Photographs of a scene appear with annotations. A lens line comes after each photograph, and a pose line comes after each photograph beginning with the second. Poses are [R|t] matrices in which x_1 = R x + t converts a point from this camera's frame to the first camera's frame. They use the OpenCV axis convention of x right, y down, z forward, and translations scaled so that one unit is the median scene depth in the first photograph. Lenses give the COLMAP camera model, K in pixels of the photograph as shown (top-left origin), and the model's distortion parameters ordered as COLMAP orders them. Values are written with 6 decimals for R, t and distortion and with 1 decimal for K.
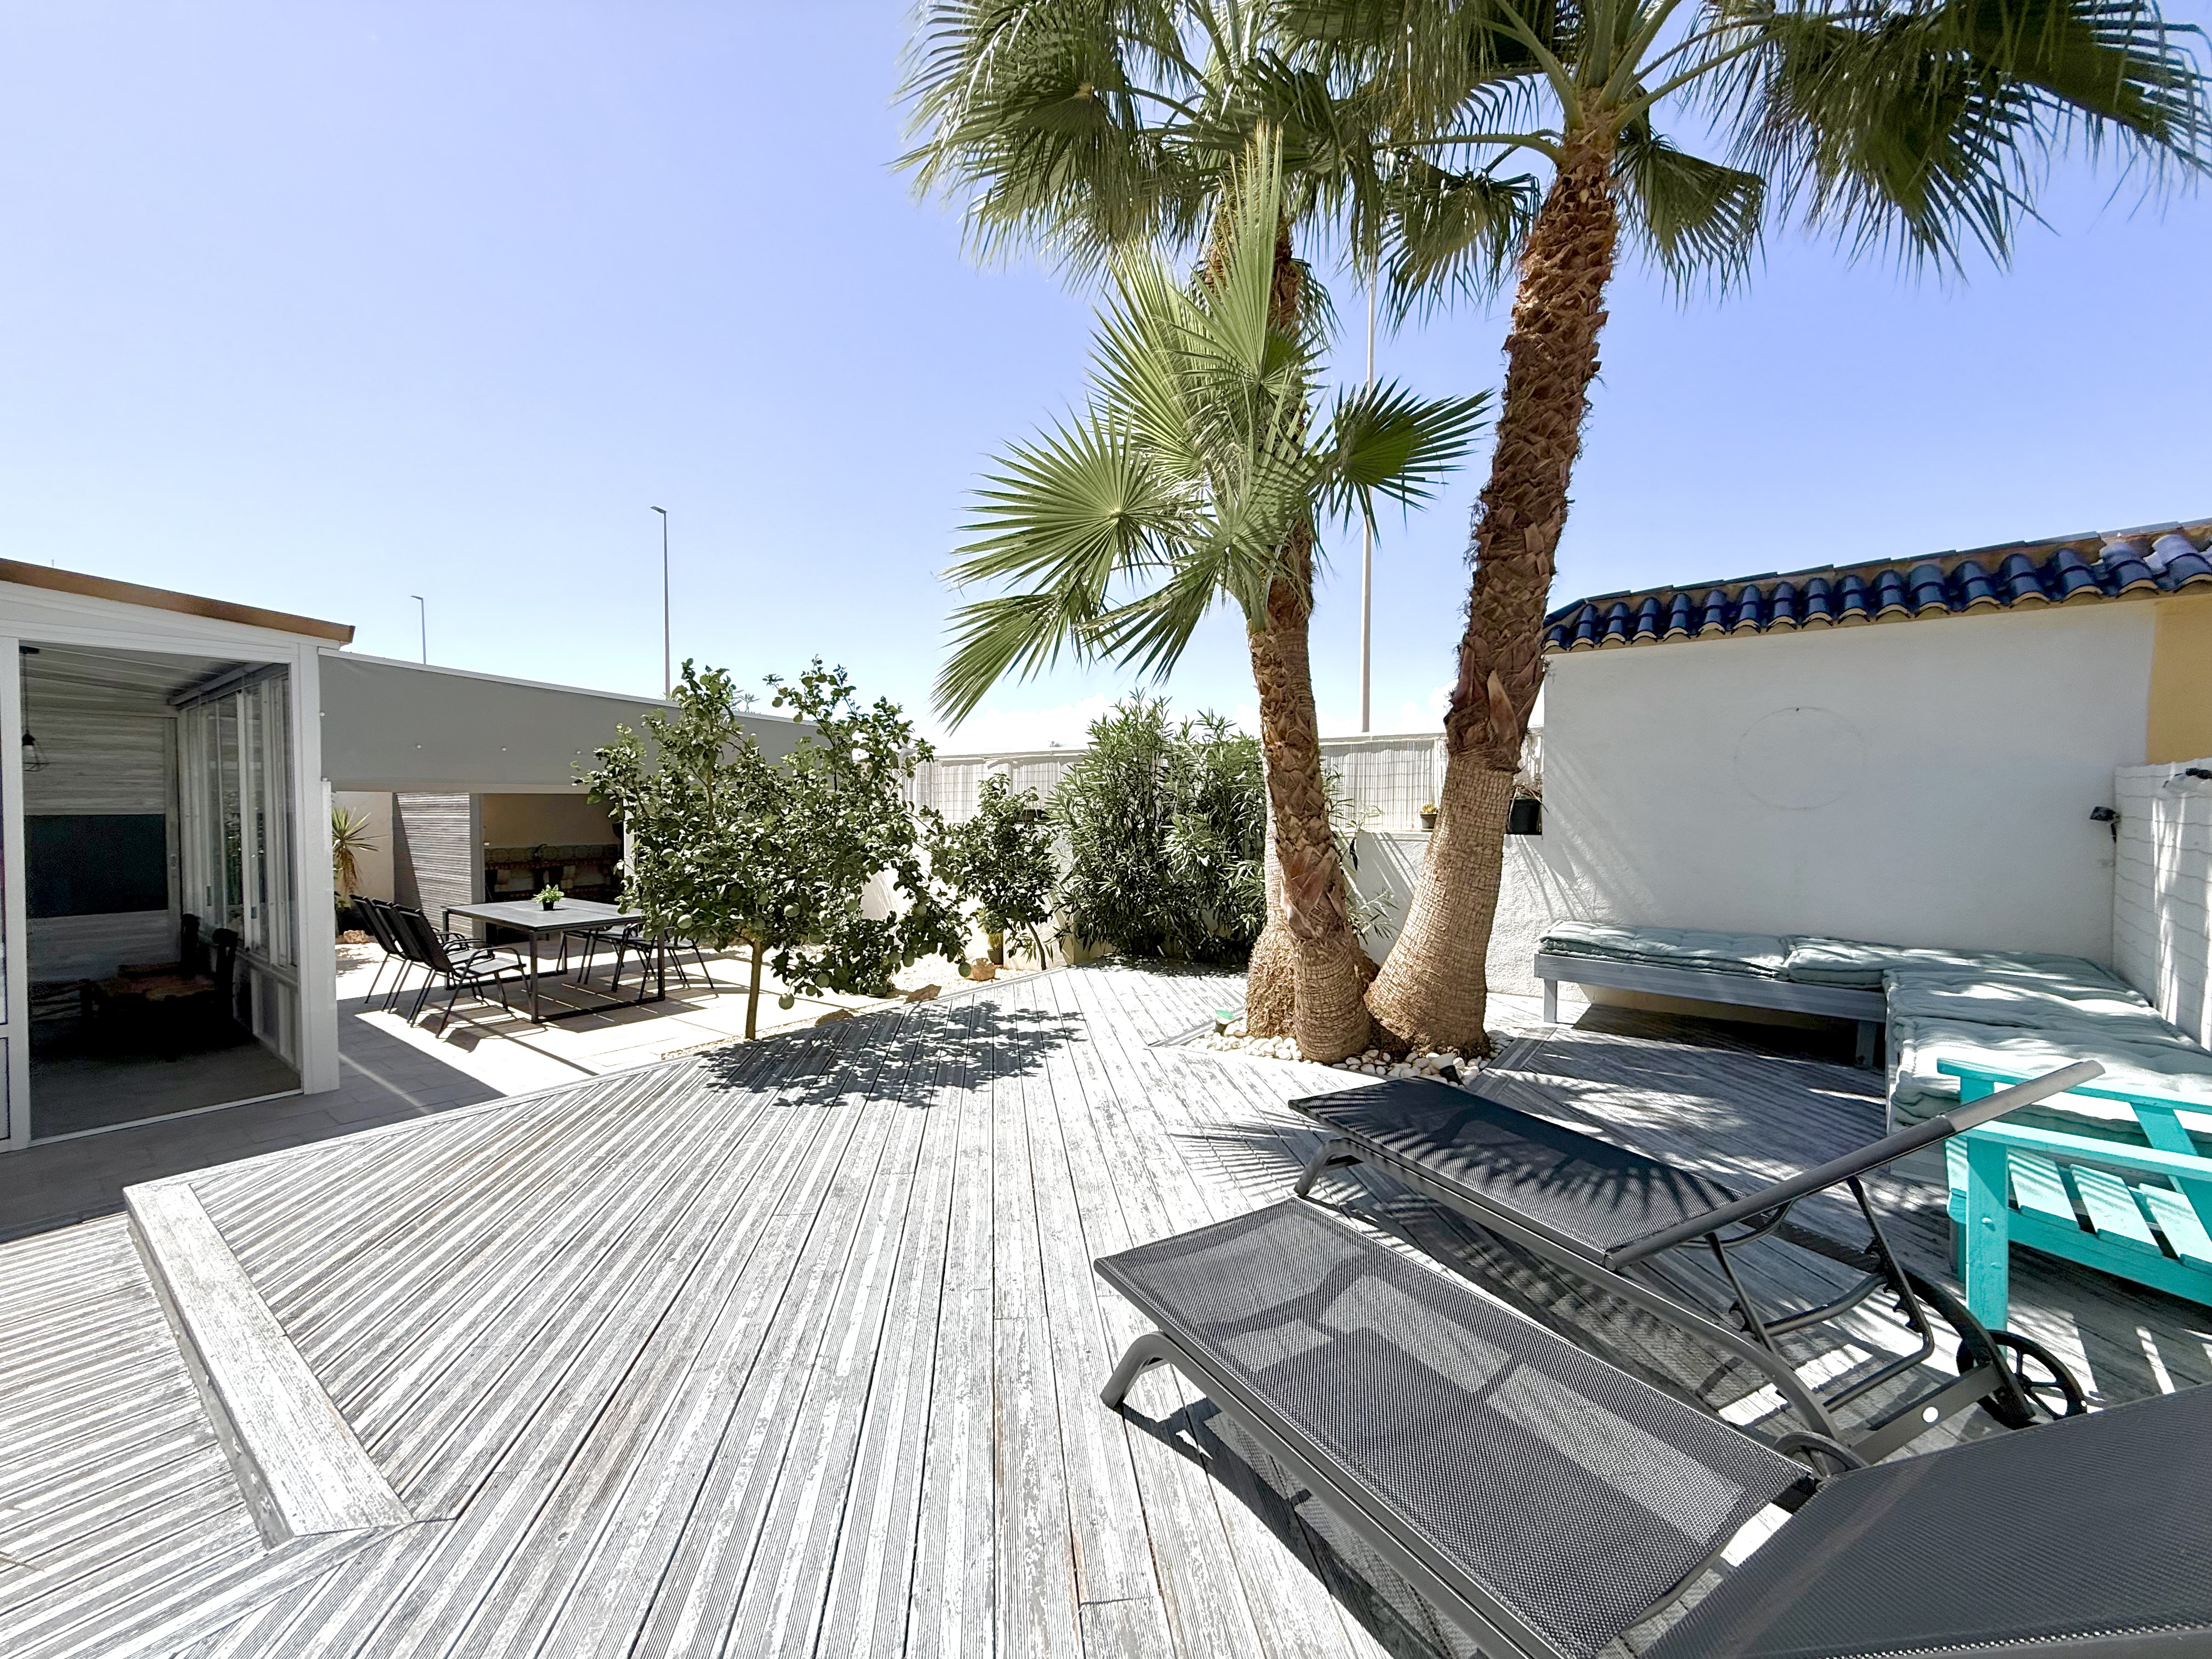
lens RADIAL K [[882.4, 0, 1097.4], [0, 882.4, 824.5], [0, 0, 1]] dist [0.000148, -0.000001]
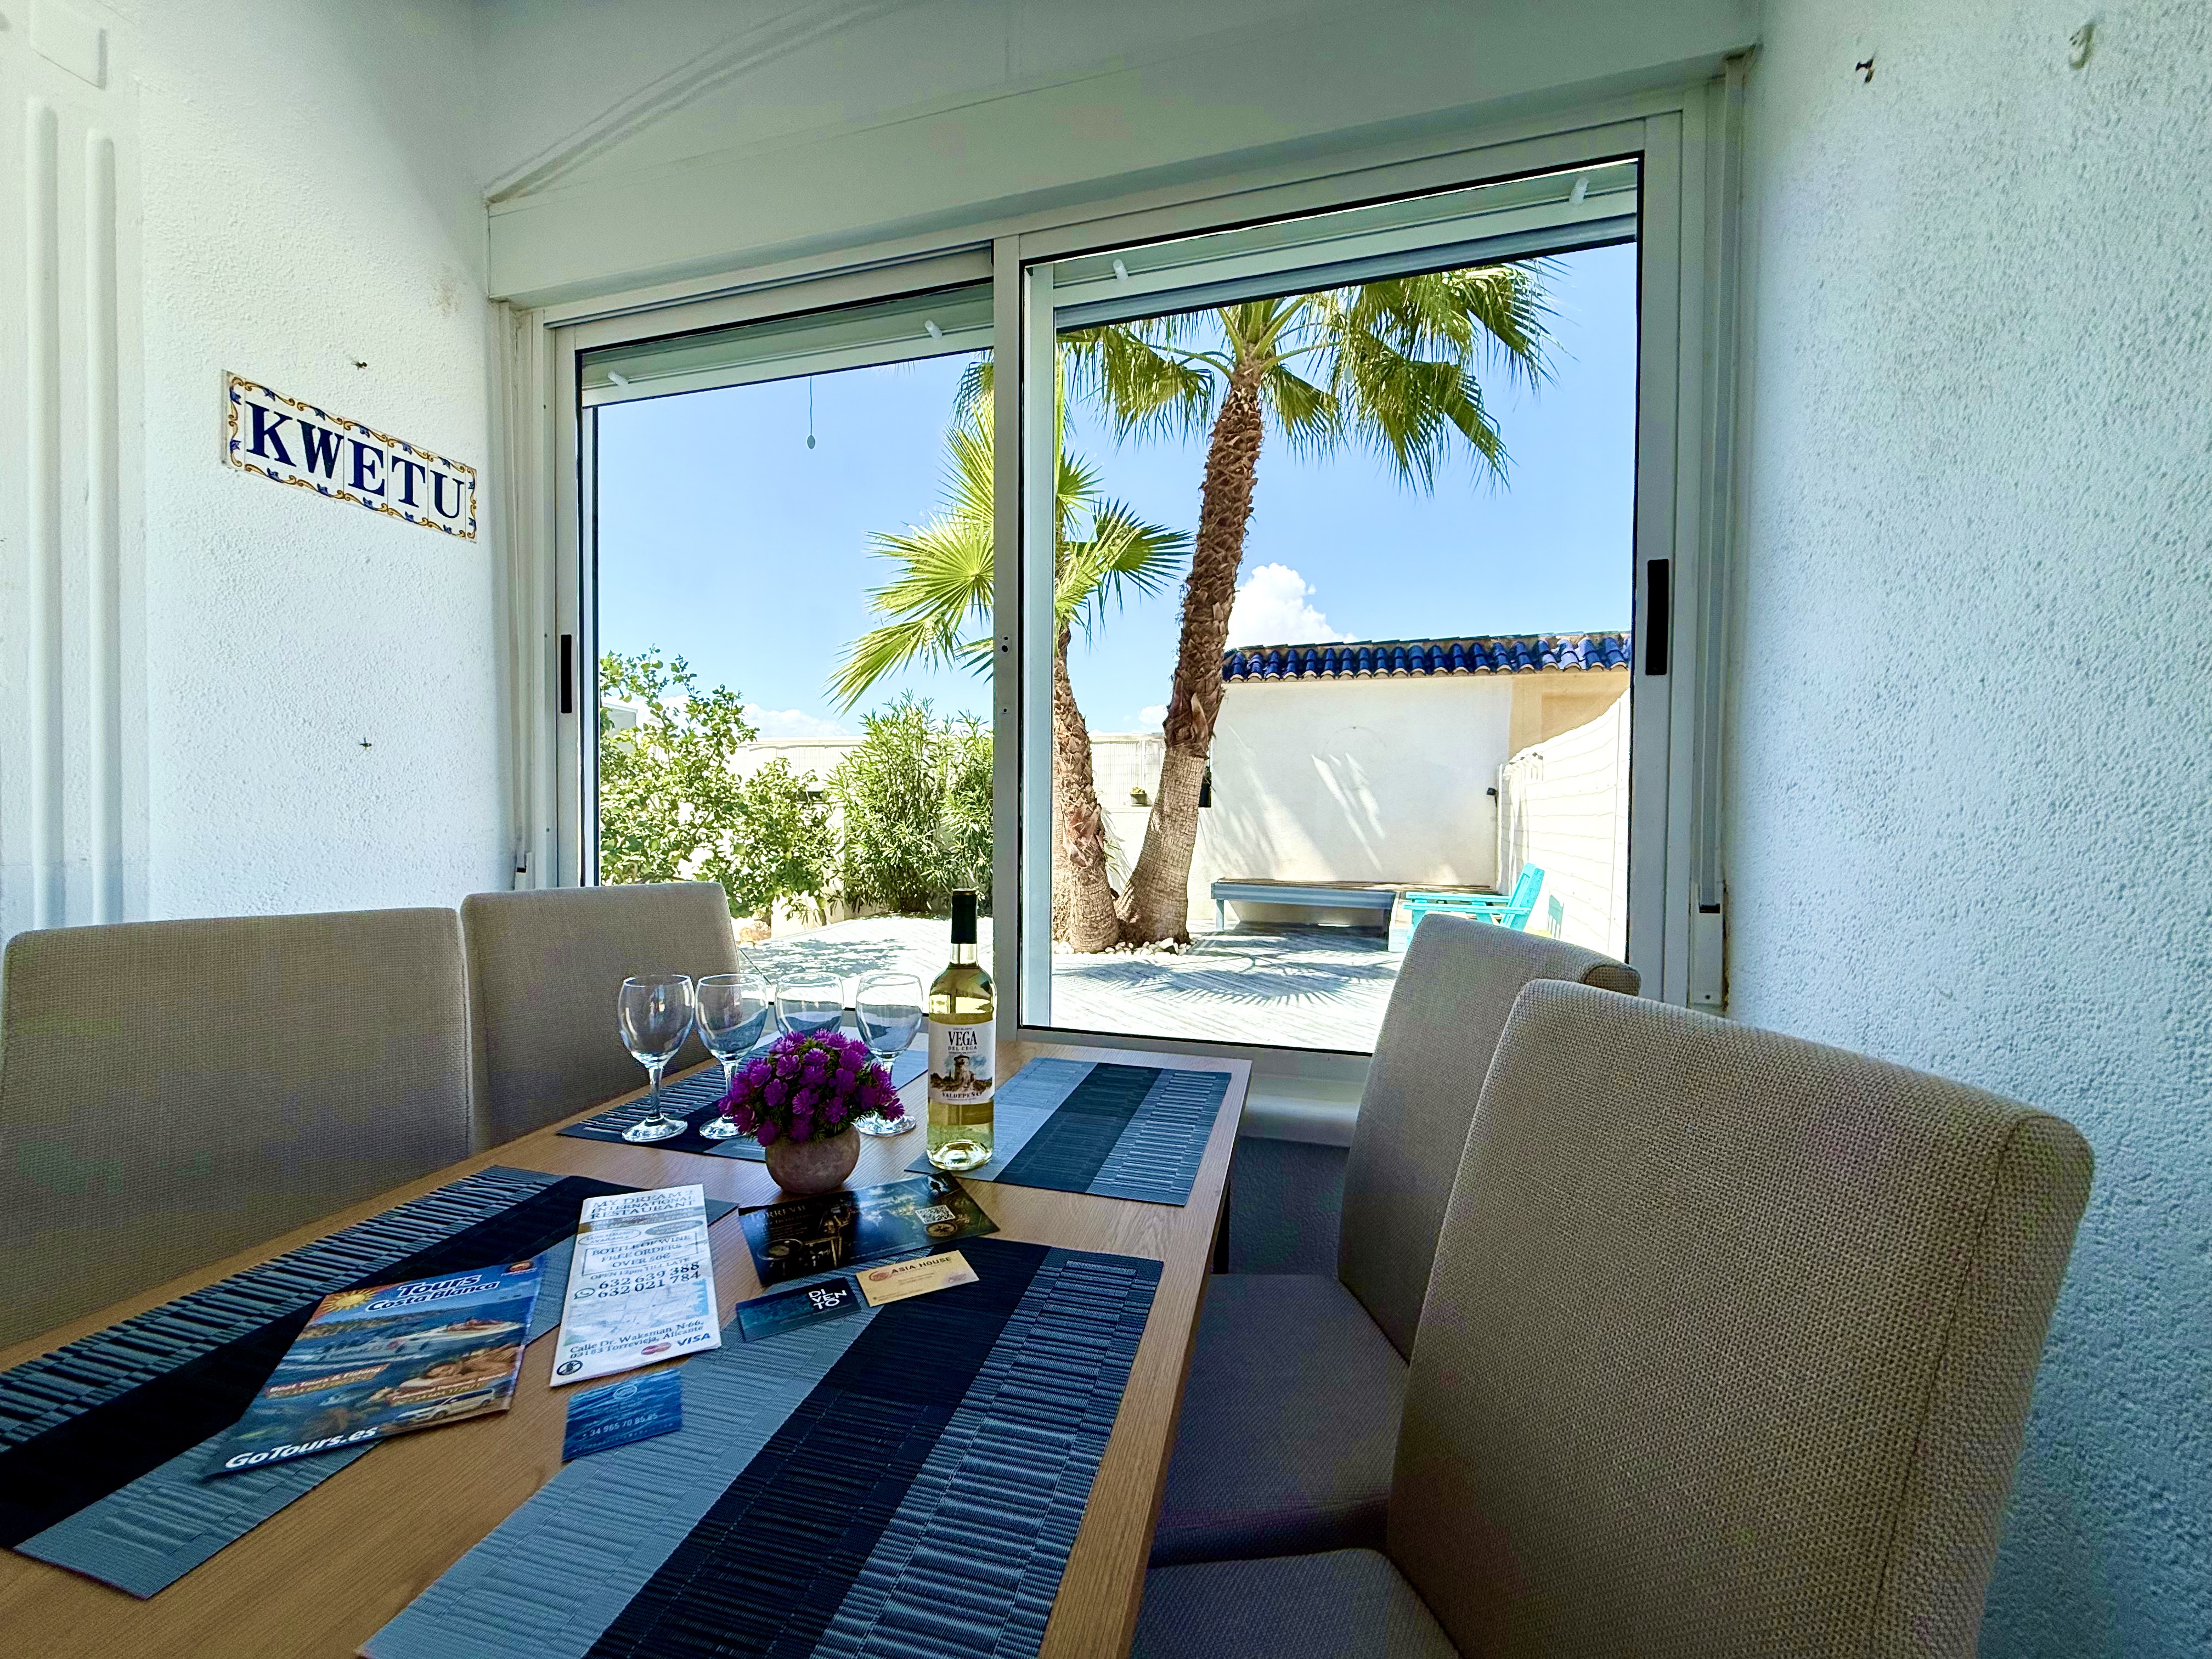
lens RADIAL K [[882.4, 0, 1097.4], [0, 882.4, 824.5], [0, 0, 1]] dist [0.000148, -0.000001]
pose [[0.927564, 0.002758, 0.373654, -0.284251], [0.000985, 0.999951, -0.009825, 0.071610], [-0.373663, 0.009482, 0.927516, -0.370824]]
